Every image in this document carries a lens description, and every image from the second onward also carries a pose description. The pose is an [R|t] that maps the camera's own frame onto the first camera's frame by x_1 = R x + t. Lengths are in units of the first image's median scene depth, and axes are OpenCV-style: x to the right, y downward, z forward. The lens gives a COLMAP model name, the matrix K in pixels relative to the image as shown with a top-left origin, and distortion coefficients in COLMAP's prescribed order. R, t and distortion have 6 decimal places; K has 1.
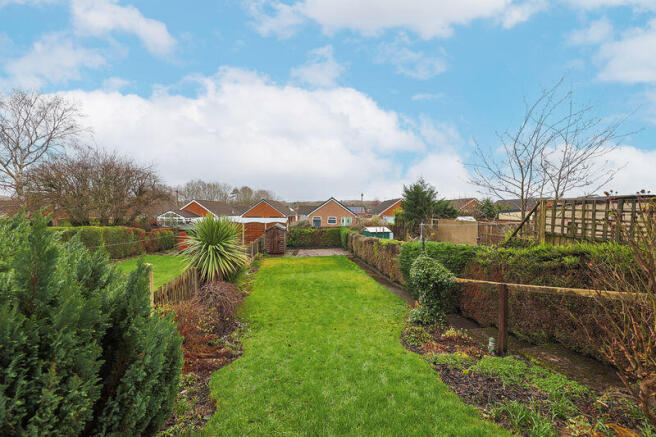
lens RADIAL K [[223.6, 0, 326.0], [0, 223.6, 218.7], [0, 0, 1]] dist [0.004594, -0.000589]
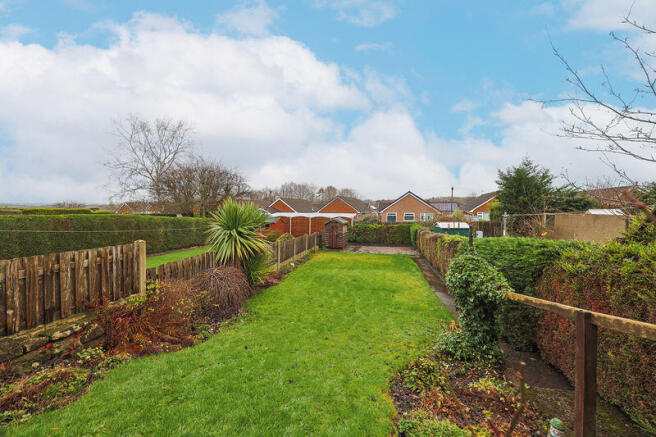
lens RADIAL K [[223.6, 0, 331.6], [0, 223.6, 216.0], [0, 0, 1]] dist [0.004594, -0.000589]
pose [[0.932847, 0.003726, -0.360254, 0.105728], [-0.006947, 0.999947, -0.007645, 0.022437], [0.360207, 0.009634, 0.932823, 0.084968]]
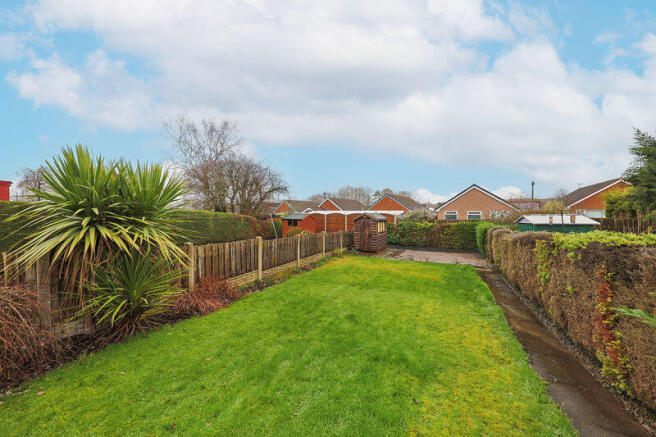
lens RADIAL K [[206.2, 0, 344.1], [0, 206.2, 216.8], [0, 0, 1]] dist [-0.006790, -0.000042]
pose [[0.824539, -0.000499, -0.565804, 0.098997], [-0.013787, 0.999685, -0.020973, 0.051838], [0.565637, 0.025094, 0.824273, 0.361911]]
